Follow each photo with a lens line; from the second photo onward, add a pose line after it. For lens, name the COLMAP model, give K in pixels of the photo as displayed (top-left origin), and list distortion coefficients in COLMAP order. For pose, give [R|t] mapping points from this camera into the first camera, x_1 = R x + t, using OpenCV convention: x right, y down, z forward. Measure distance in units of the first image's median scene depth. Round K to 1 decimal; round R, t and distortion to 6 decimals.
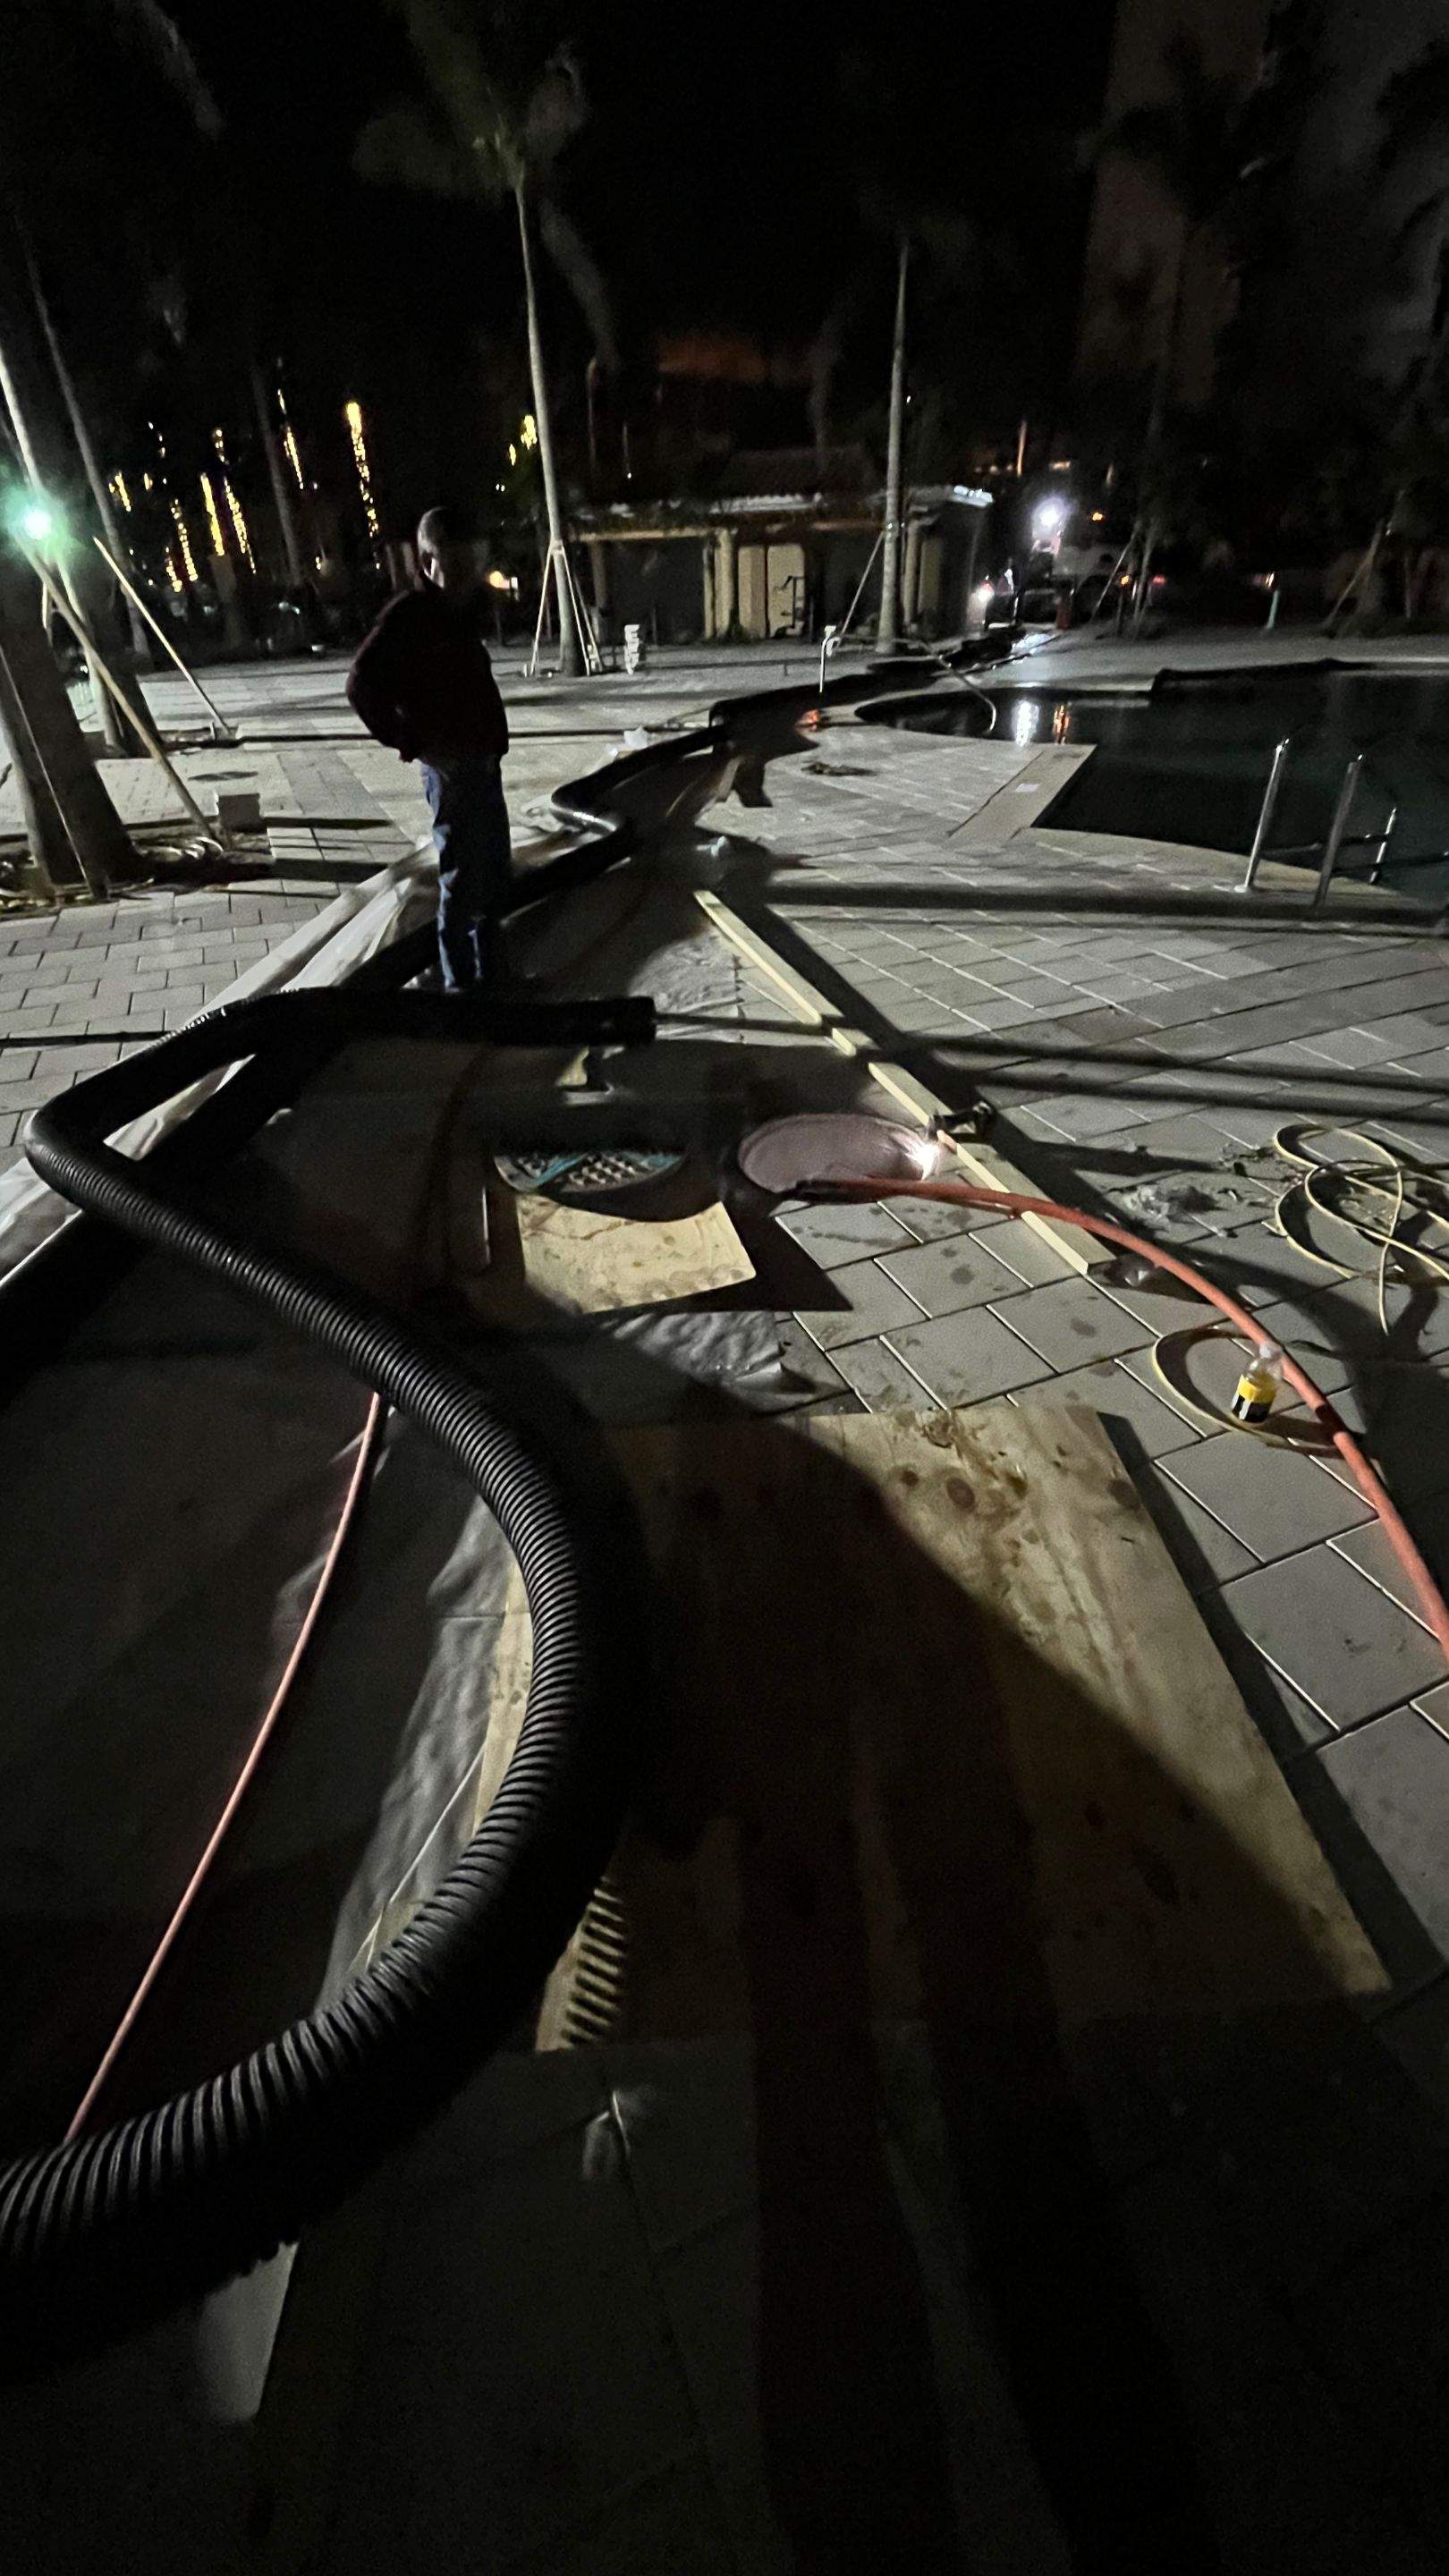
lens RADIAL K [[1031.7, 0, 724.1], [0, 1031.7, 1288.6], [0, 0, 1]] dist [-0.002804, -0.001171]
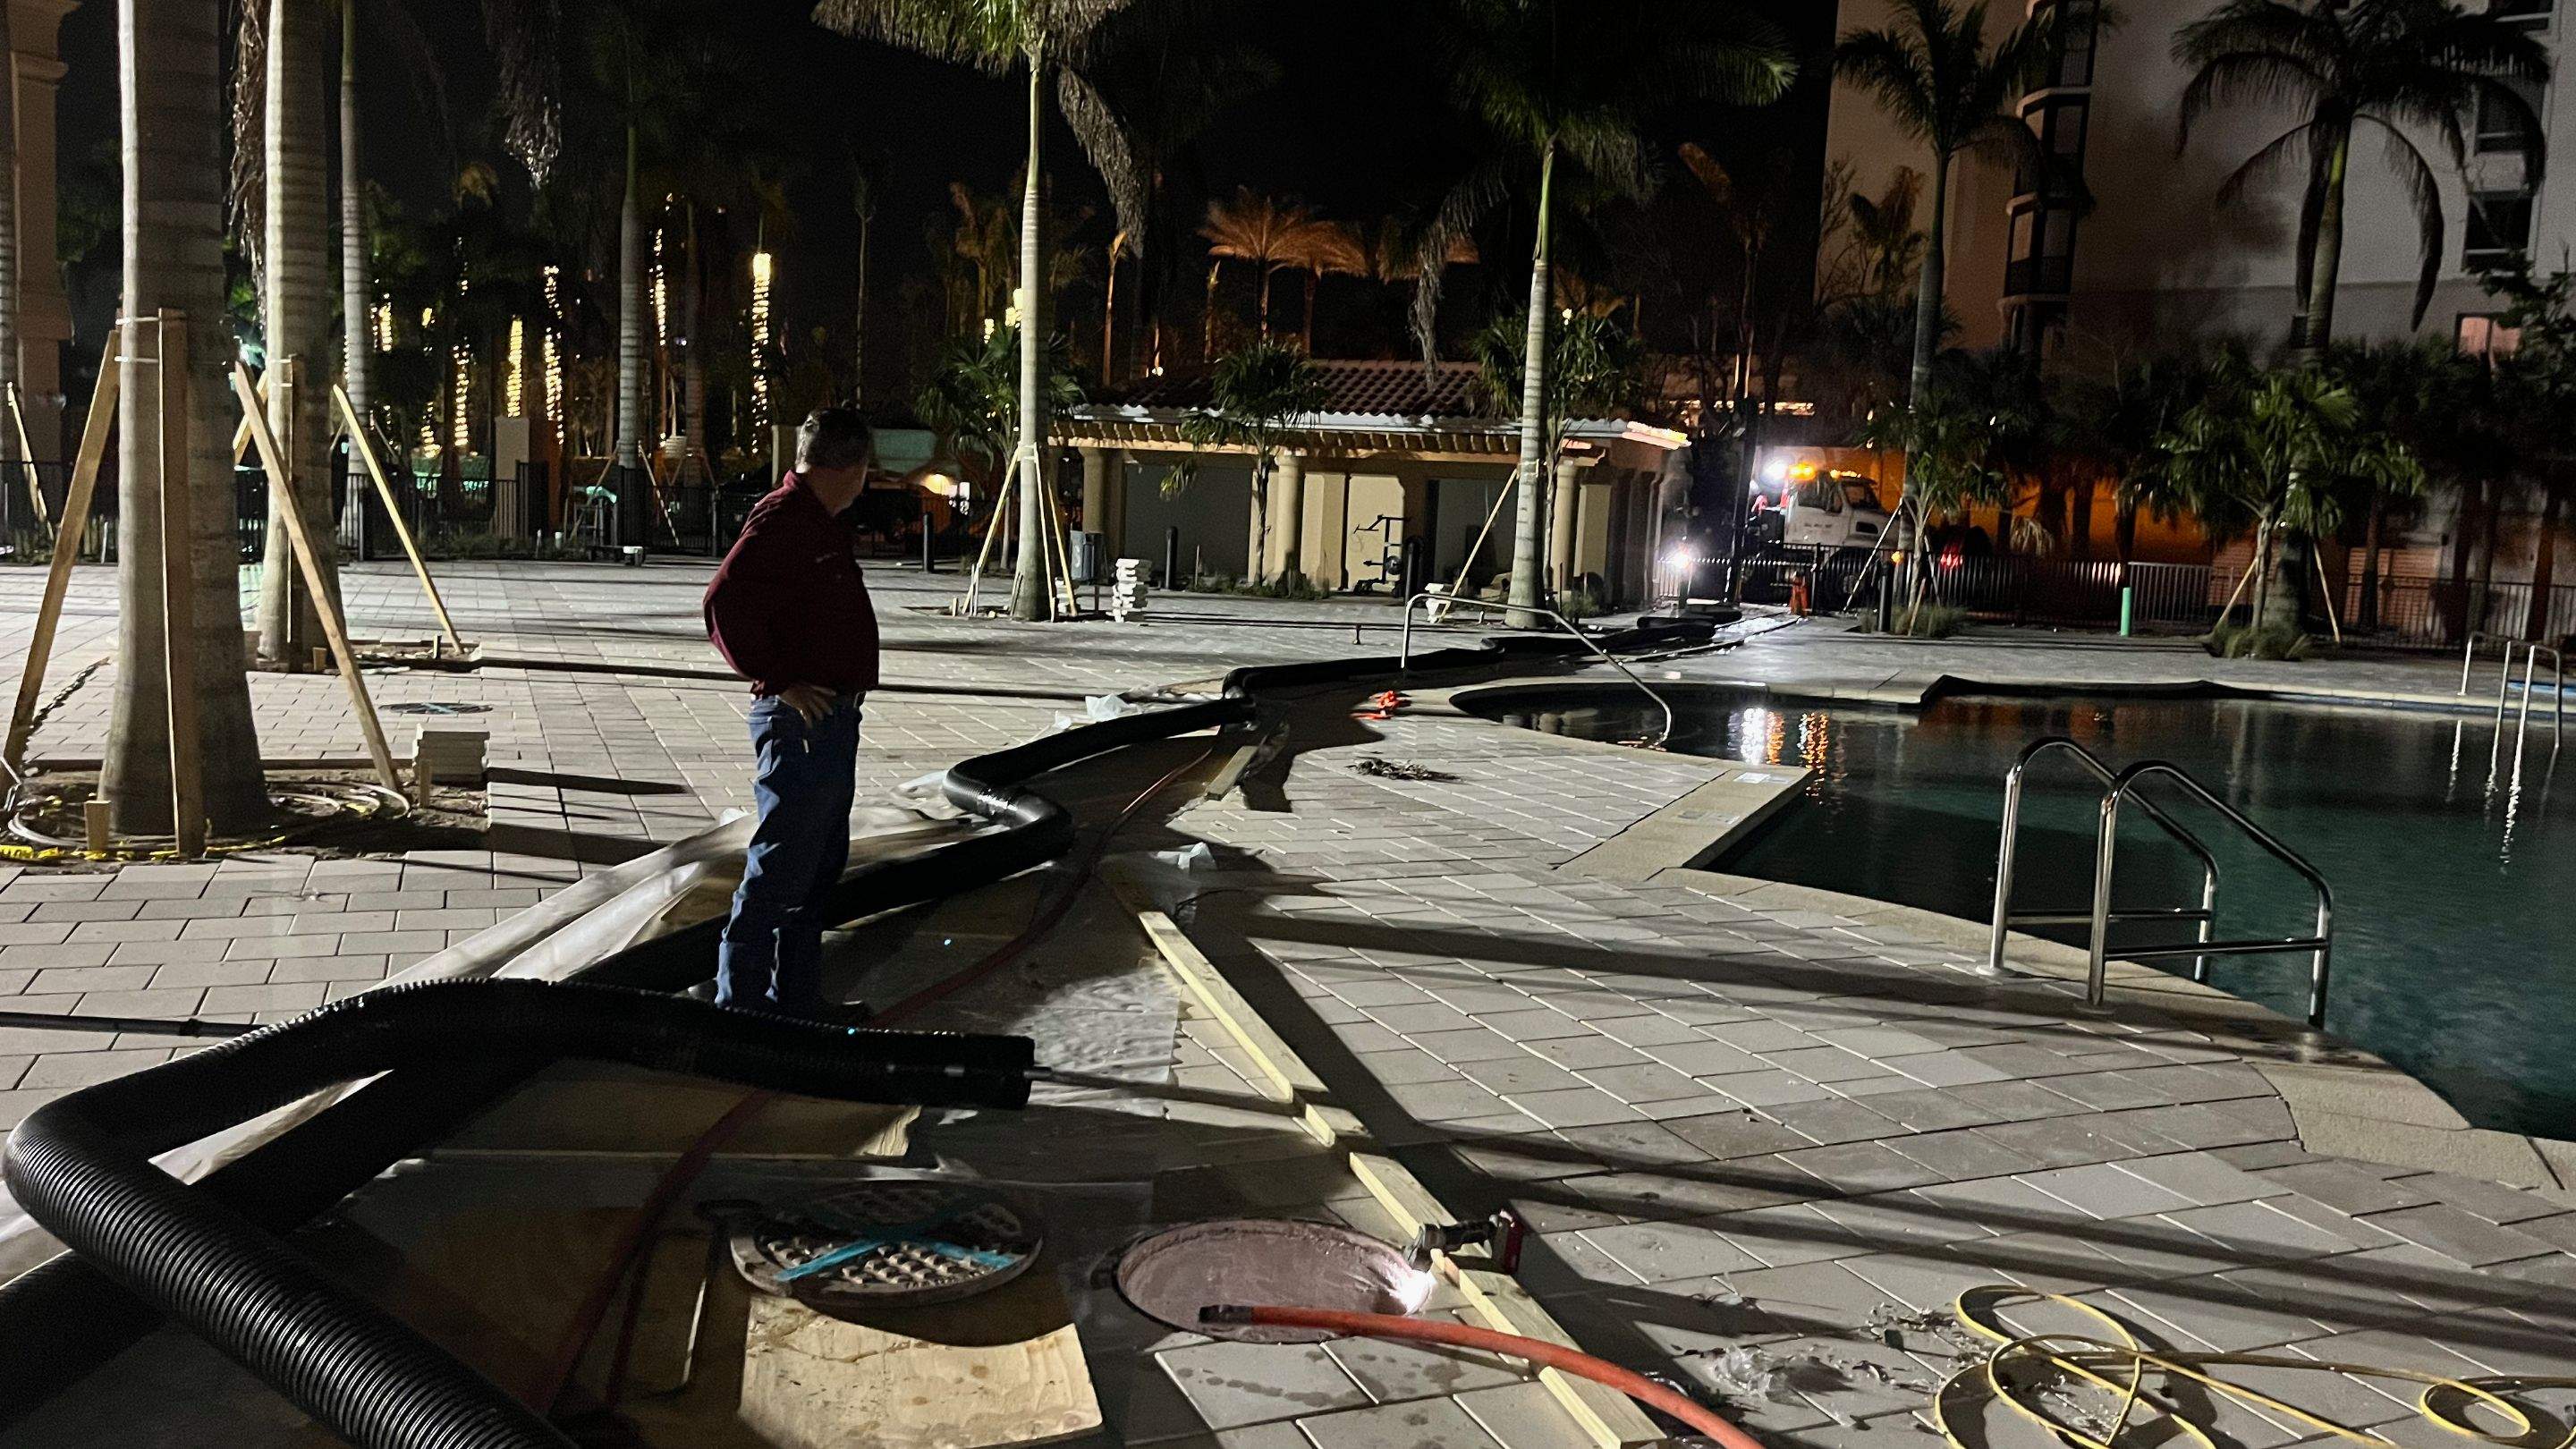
lens RADIAL K [[1940.0, 0, 1300.0], [0, 1940.0, 748.4], [0, 0, 1]] dist [0.050609, -0.043803]
pose [[0.997155, 0.074638, 0.010521, 0.040047], [-0.061292, 0.884138, -0.463188, 0.062040], [-0.043873, 0.461226, 0.886198, -0.097330]]
